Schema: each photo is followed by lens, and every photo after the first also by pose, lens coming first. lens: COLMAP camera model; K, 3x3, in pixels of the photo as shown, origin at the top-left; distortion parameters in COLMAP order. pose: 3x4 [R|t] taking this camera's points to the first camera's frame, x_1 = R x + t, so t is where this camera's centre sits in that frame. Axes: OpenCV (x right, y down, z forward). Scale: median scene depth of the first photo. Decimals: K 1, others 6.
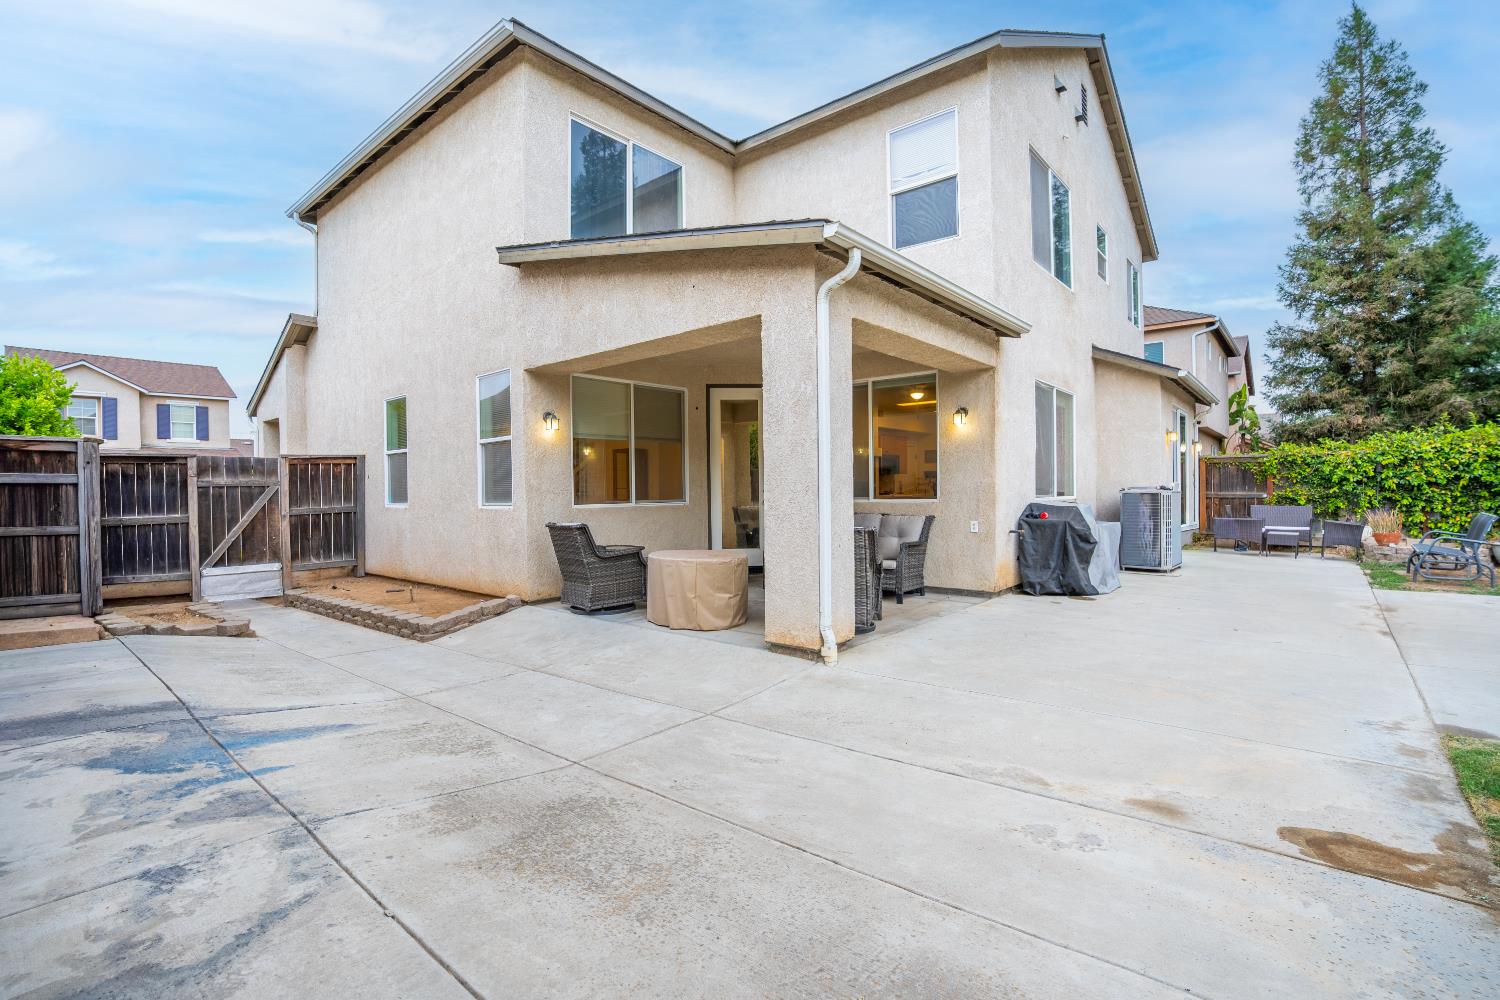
lens RADIAL K [[692.5, 0, 750.0], [0, 692.5, 500.0], [0, 0, 1]] dist [-0.026418, 0.000429]
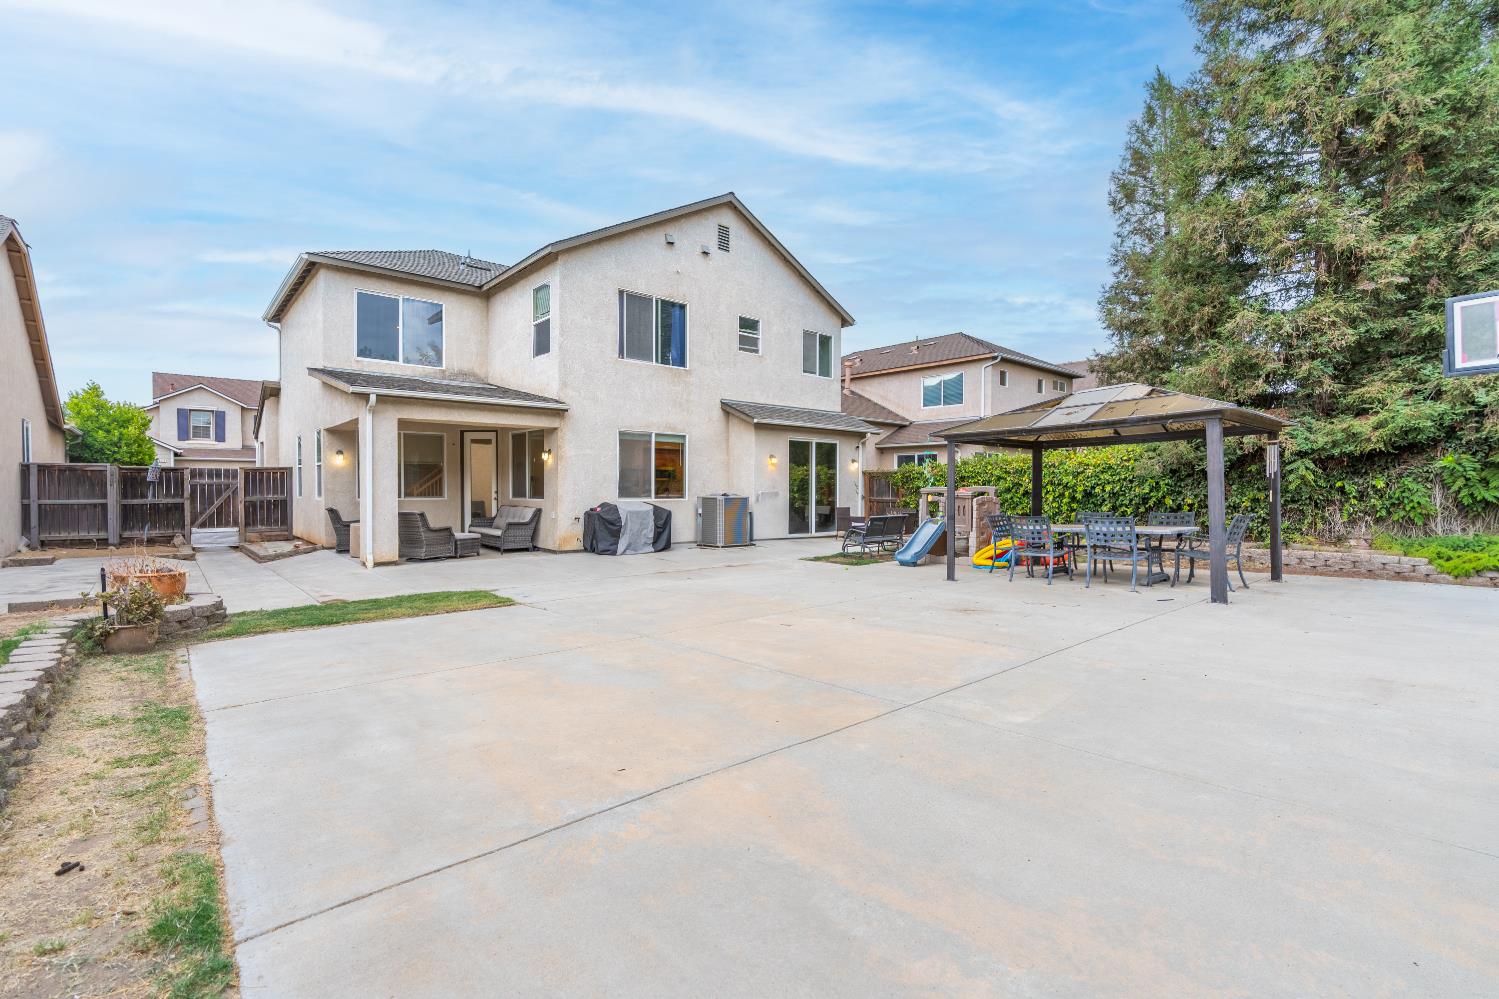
lens RADIAL K [[688.6, 0, 749.5], [0, 688.6, 499.5], [0, 0, 1]] dist [-0.000812, 0.000053]
pose [[0.988354, 0.019171, -0.150958, 0.906256], [-0.017978, 0.999795, 0.009260, -0.022448], [0.151105, -0.006438, 0.988497, -0.580845]]
